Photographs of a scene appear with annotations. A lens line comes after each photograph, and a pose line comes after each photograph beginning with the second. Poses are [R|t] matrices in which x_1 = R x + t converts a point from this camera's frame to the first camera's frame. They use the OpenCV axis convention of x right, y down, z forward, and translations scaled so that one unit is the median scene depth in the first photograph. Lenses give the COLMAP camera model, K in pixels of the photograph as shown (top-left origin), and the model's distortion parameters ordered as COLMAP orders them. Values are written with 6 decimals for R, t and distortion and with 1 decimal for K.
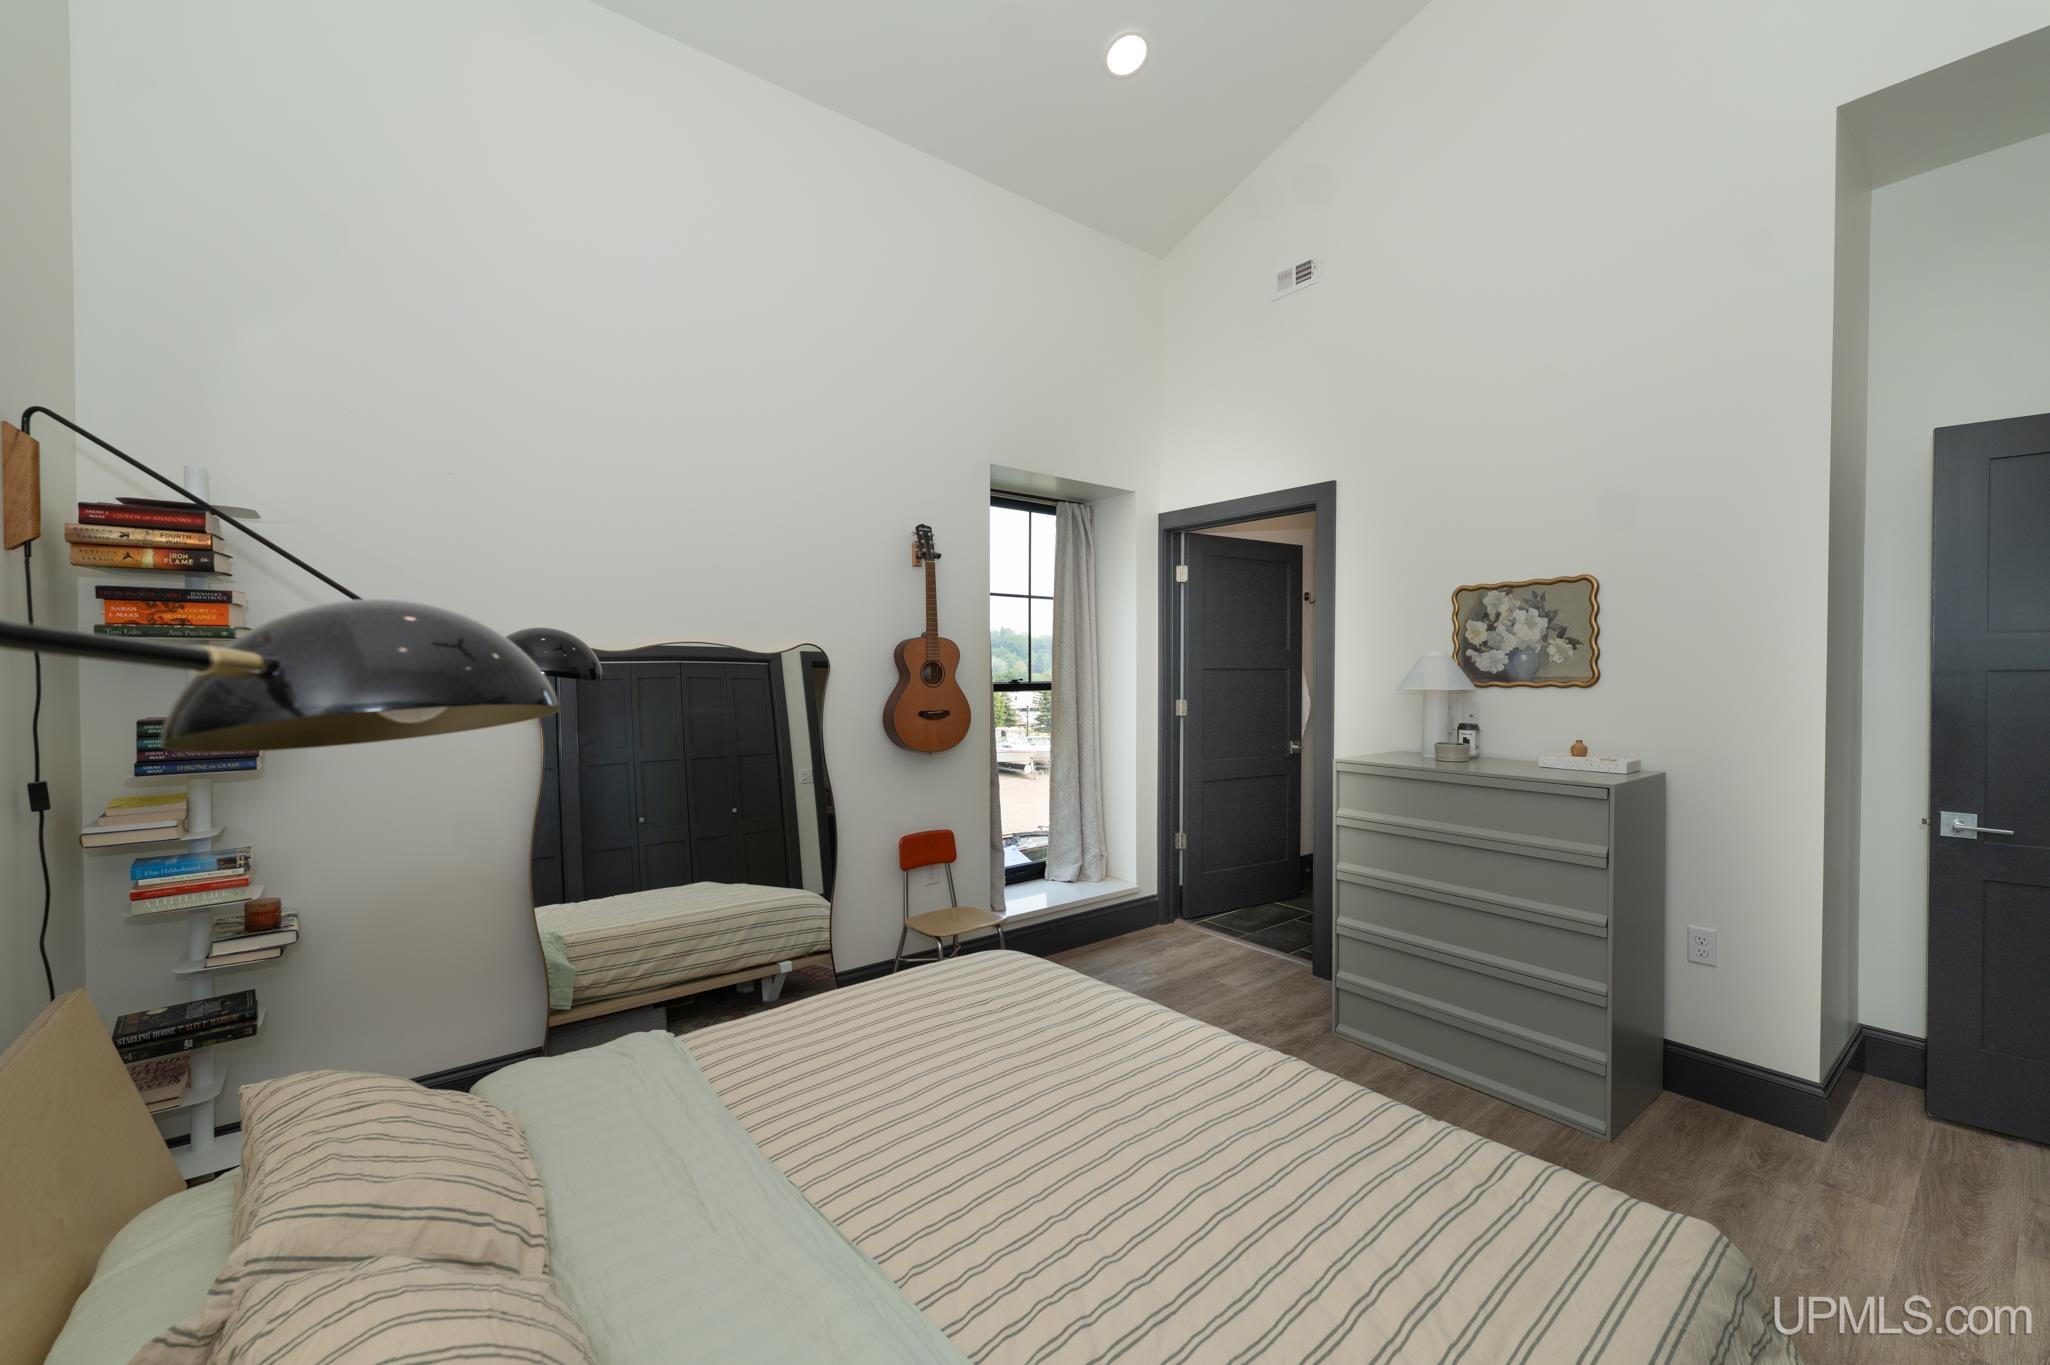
lens RADIAL K [[827.6, 0, 1022.3], [0, 827.6, 680.9], [0, 0, 1]] dist [0.000269, -0.000203]
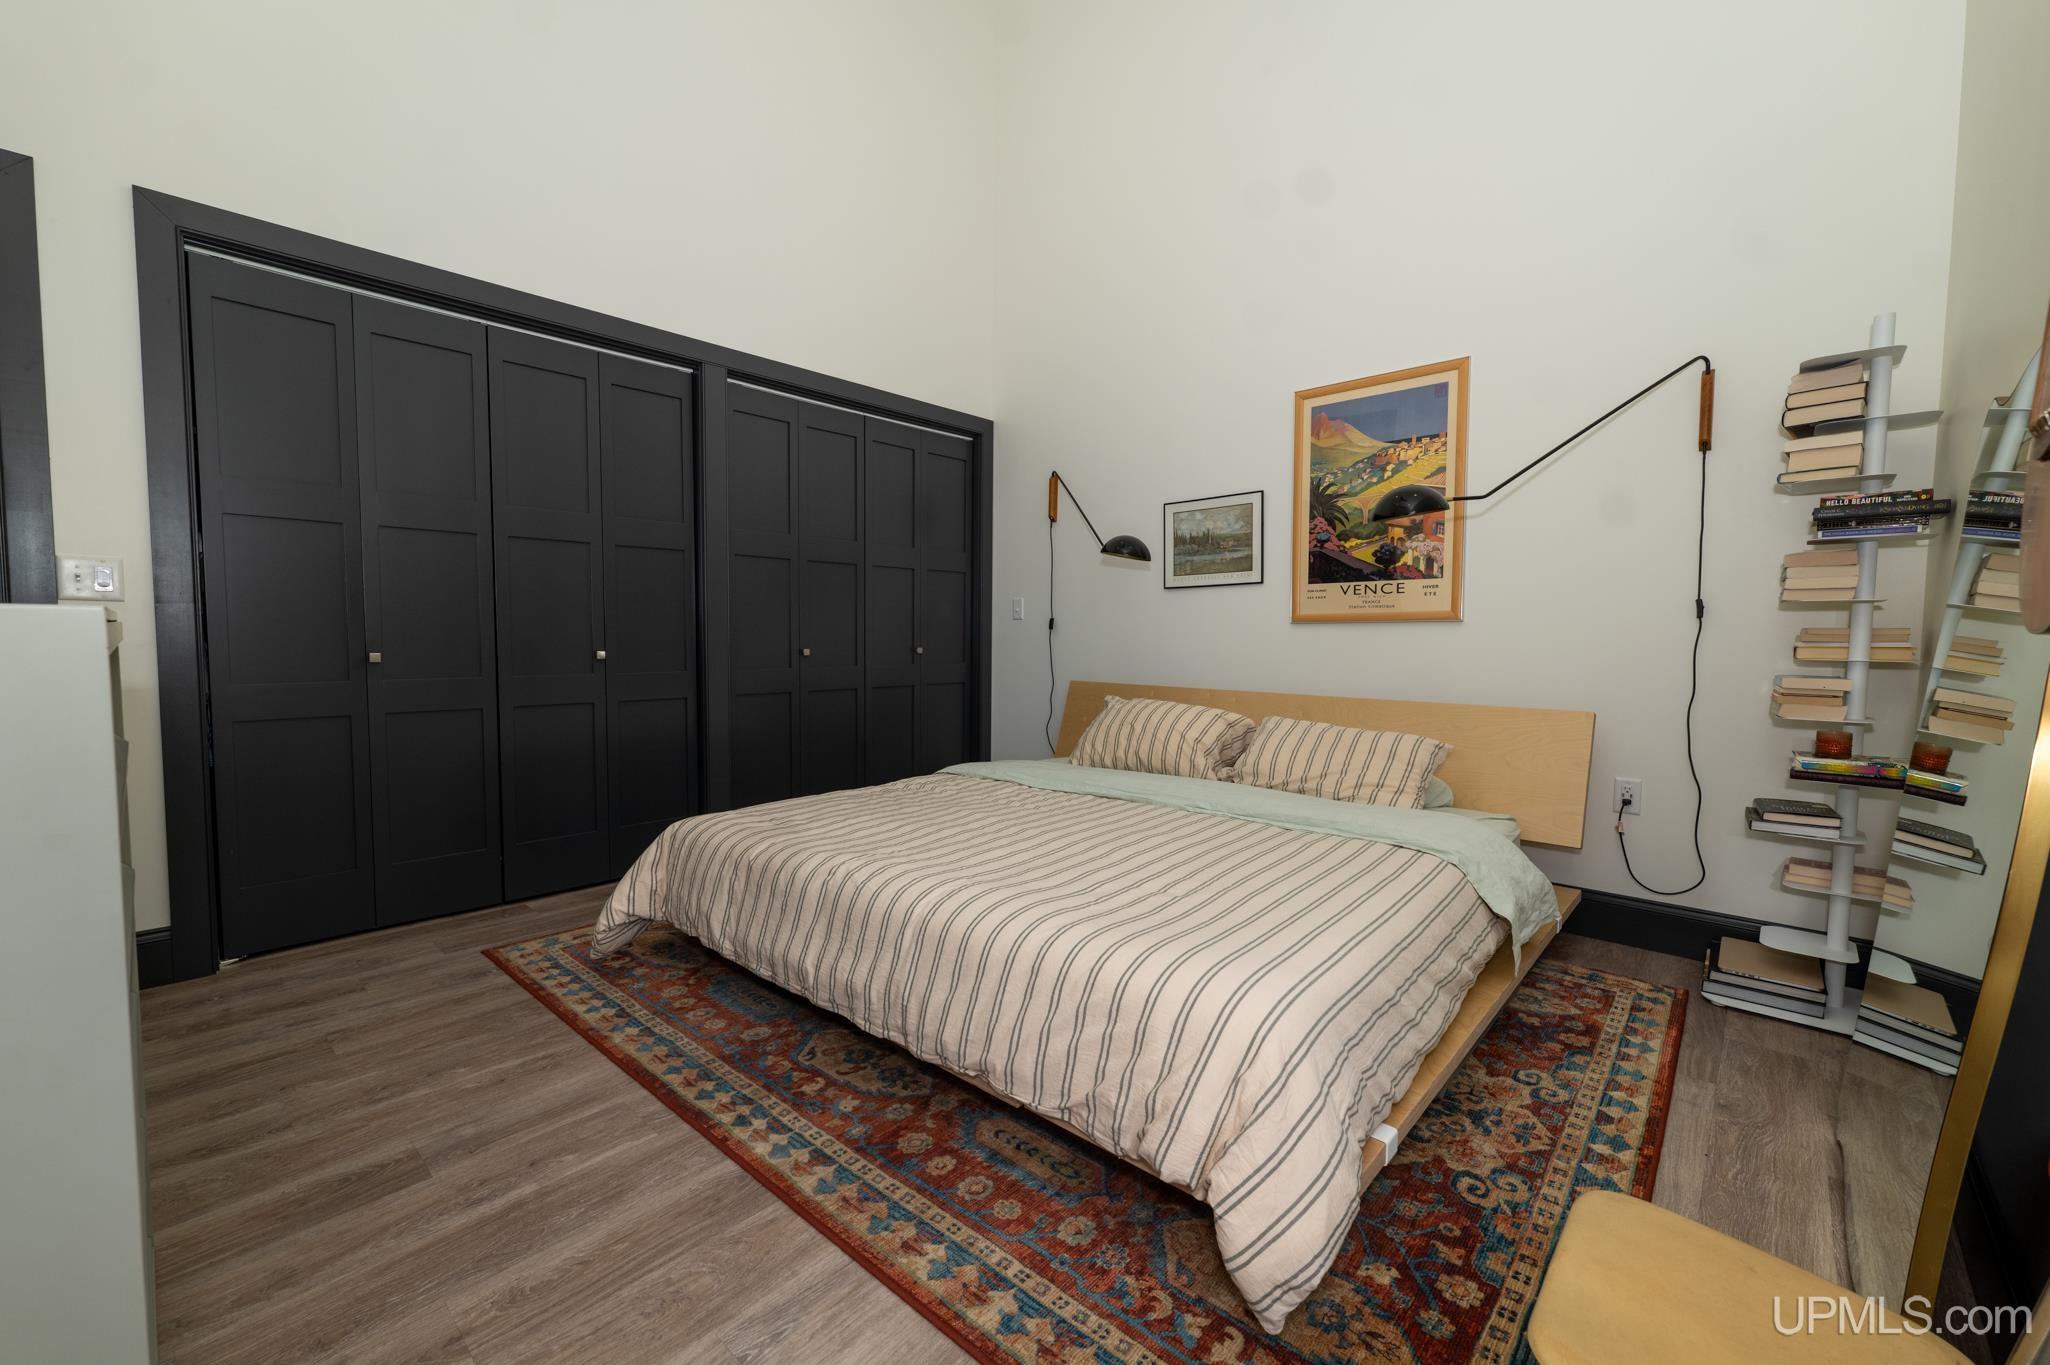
lens RADIAL K [[827.6, 0, 1022.3], [0, 827.6, 680.9], [0, 0, 1]] dist [0.000269, -0.000203]
pose [[-0.987301, -0.000488, -0.158858, 0.226889], [-0.012598, 0.997086, 0.075238, 0.127333], [0.158359, 0.076284, -0.984430, 1.707151]]
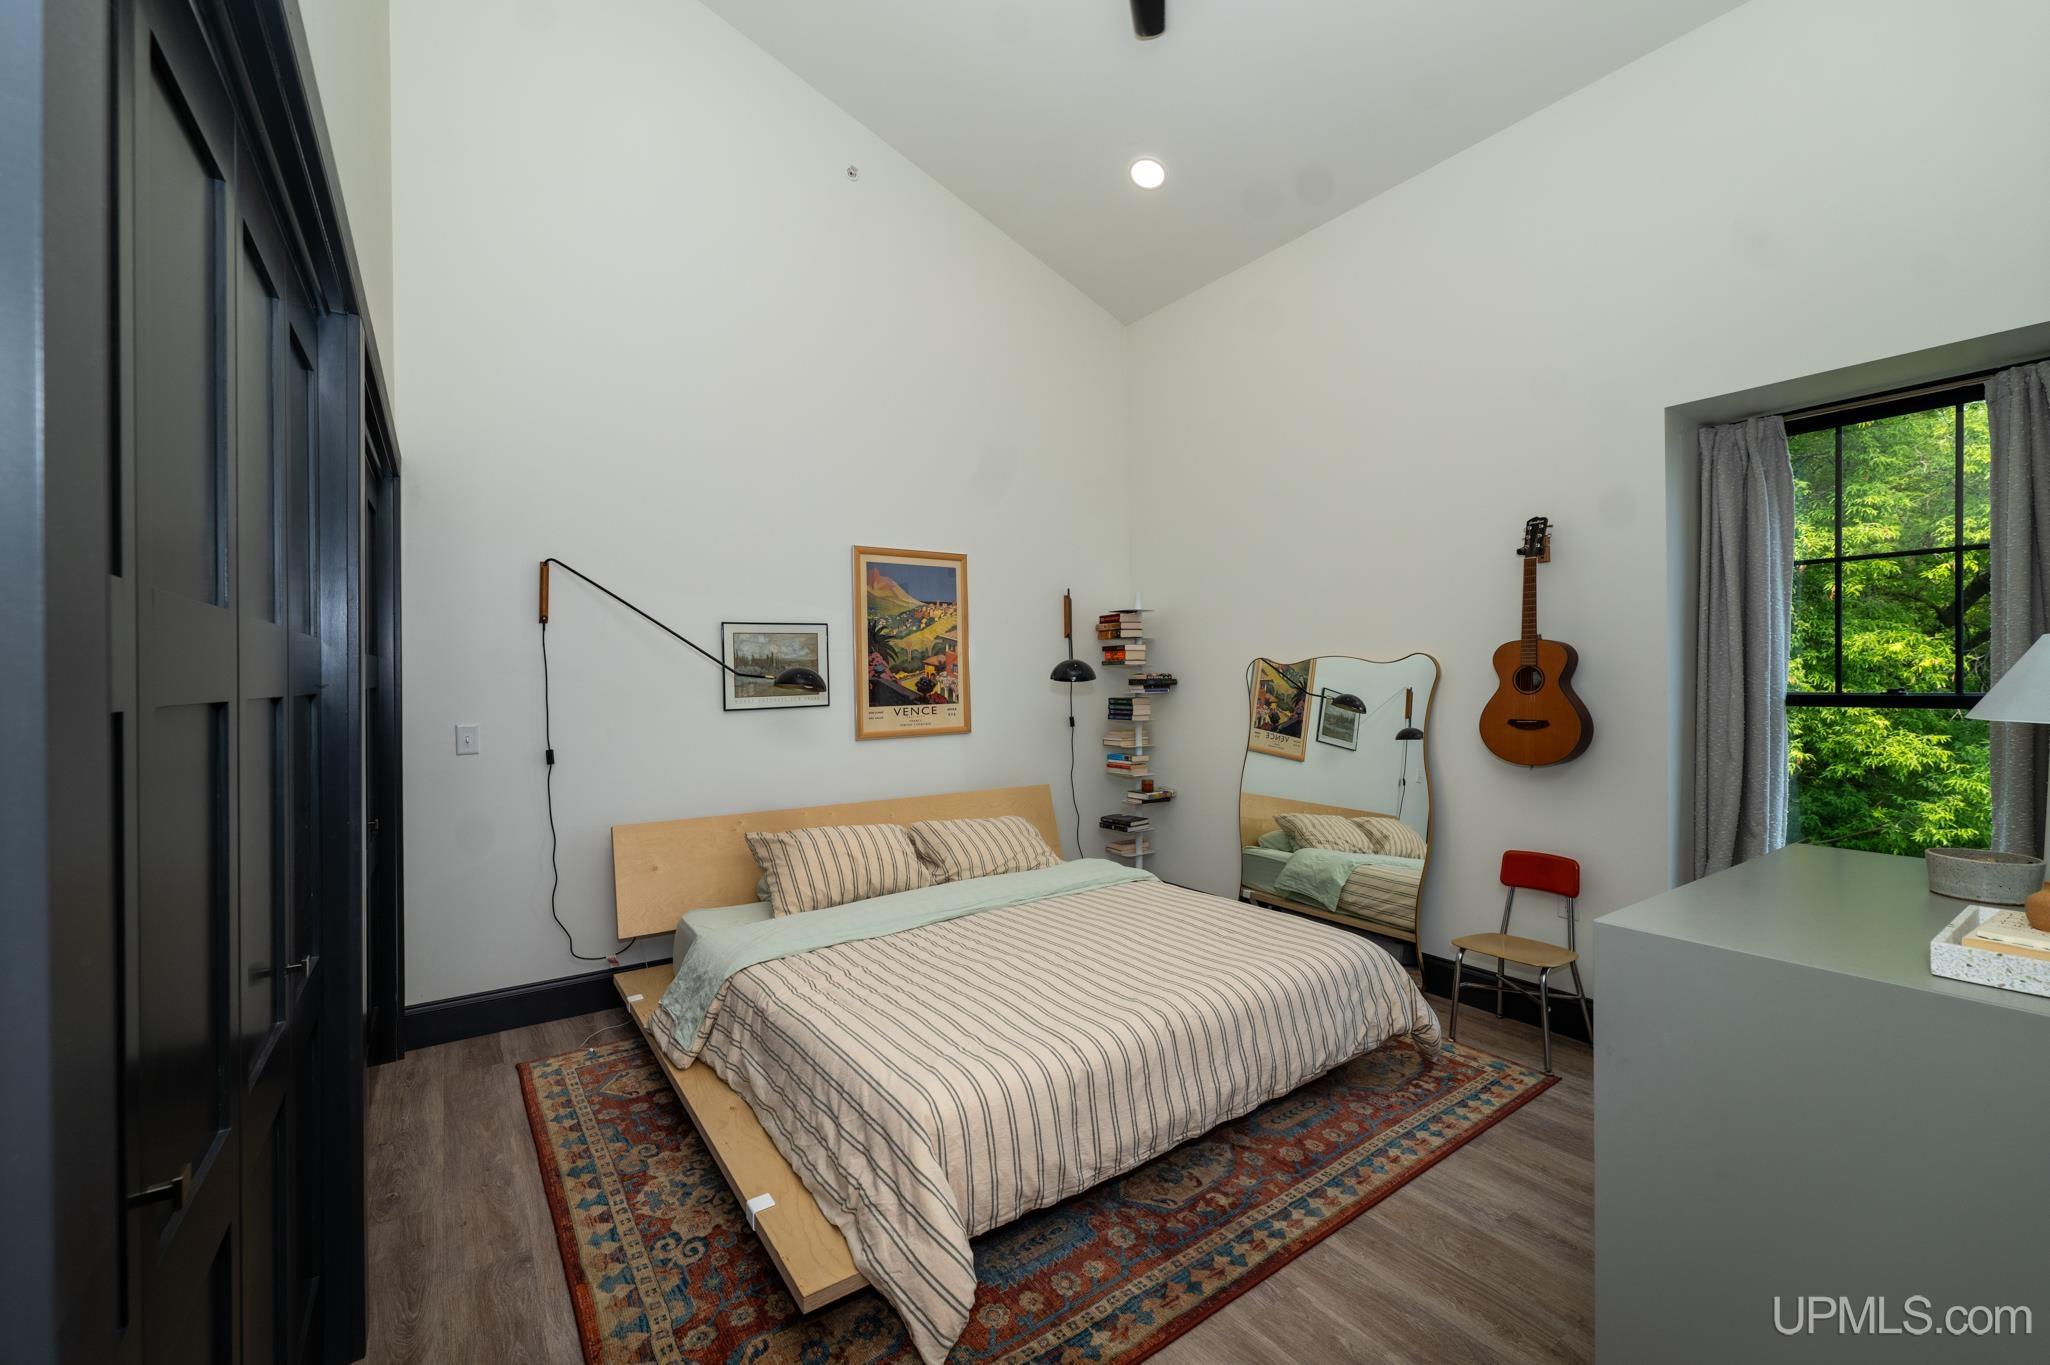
lens RADIAL K [[827.6, 0, 1022.3], [0, 827.6, 680.9], [0, 0, 1]] dist [0.000269, -0.000203]
pose [[-0.064400, 0.002717, -0.997920, 1.256338], [-0.009119, 0.999953, 0.003311, -0.007705], [0.997882, 0.009313, -0.064372, 0.739872]]
